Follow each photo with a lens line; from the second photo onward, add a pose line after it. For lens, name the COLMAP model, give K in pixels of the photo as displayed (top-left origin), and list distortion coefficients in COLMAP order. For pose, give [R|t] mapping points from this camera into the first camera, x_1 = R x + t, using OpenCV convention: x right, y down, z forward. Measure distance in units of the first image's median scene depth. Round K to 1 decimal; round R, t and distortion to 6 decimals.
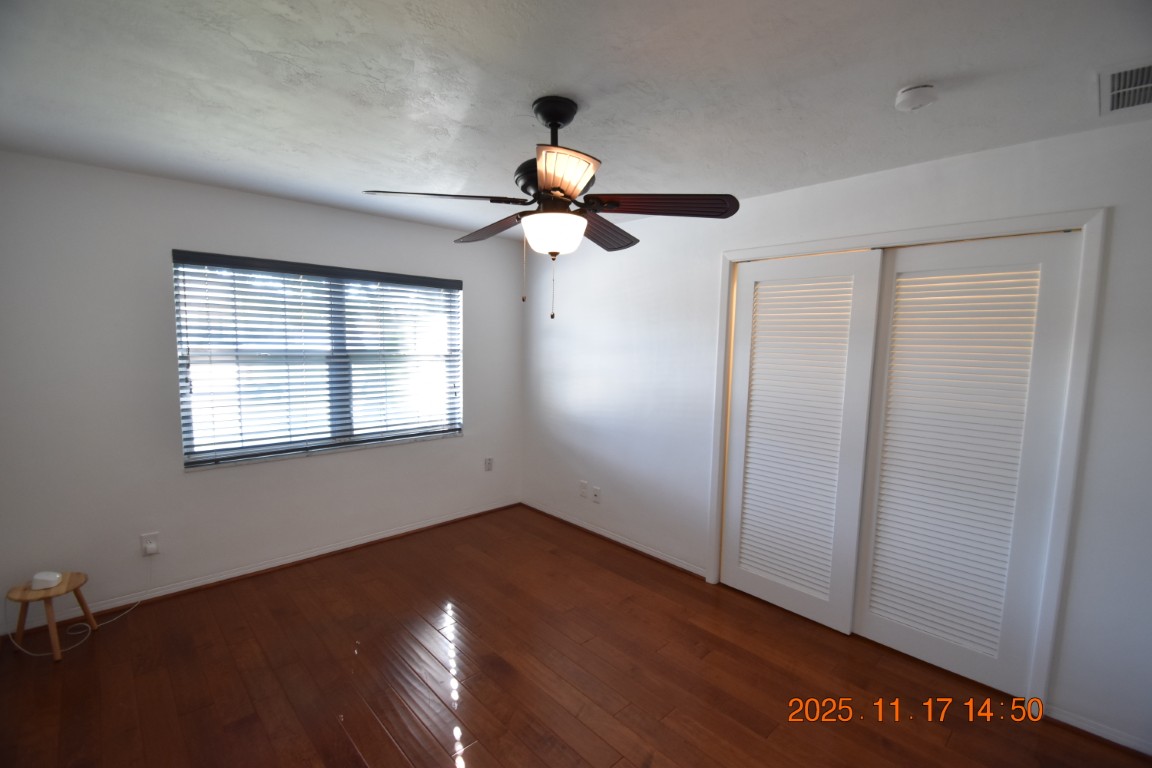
lens RADIAL K [[503.9, 0, 575.7], [0, 503.9, 382.1], [0, 0, 1]] dist [0.000342, -0.000172]
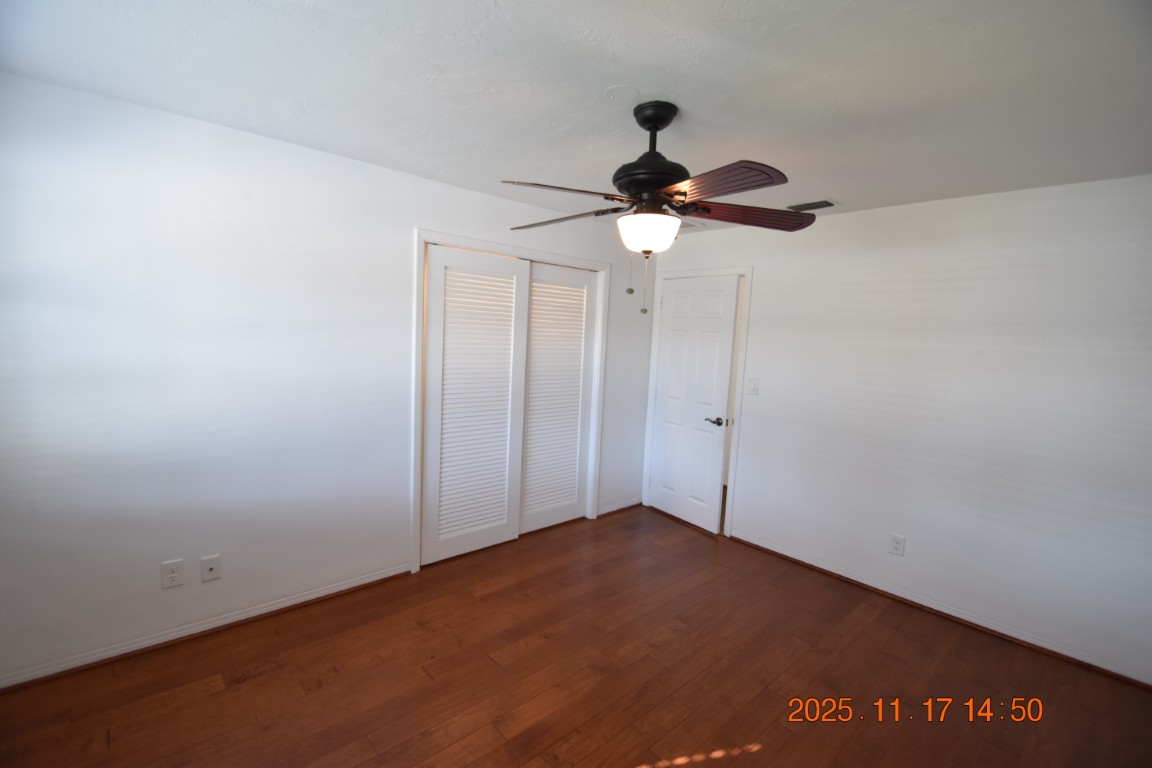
lens RADIAL K [[503.9, 0, 575.1], [0, 503.9, 378.5], [0, 0, 1]] dist [0.000342, -0.000172]
pose [[0.026609, -0.109223, 0.993661, -0.706918], [0.043024, 0.993217, 0.108022, -0.069302], [-0.998720, 0.039876, 0.031128, 0.707719]]
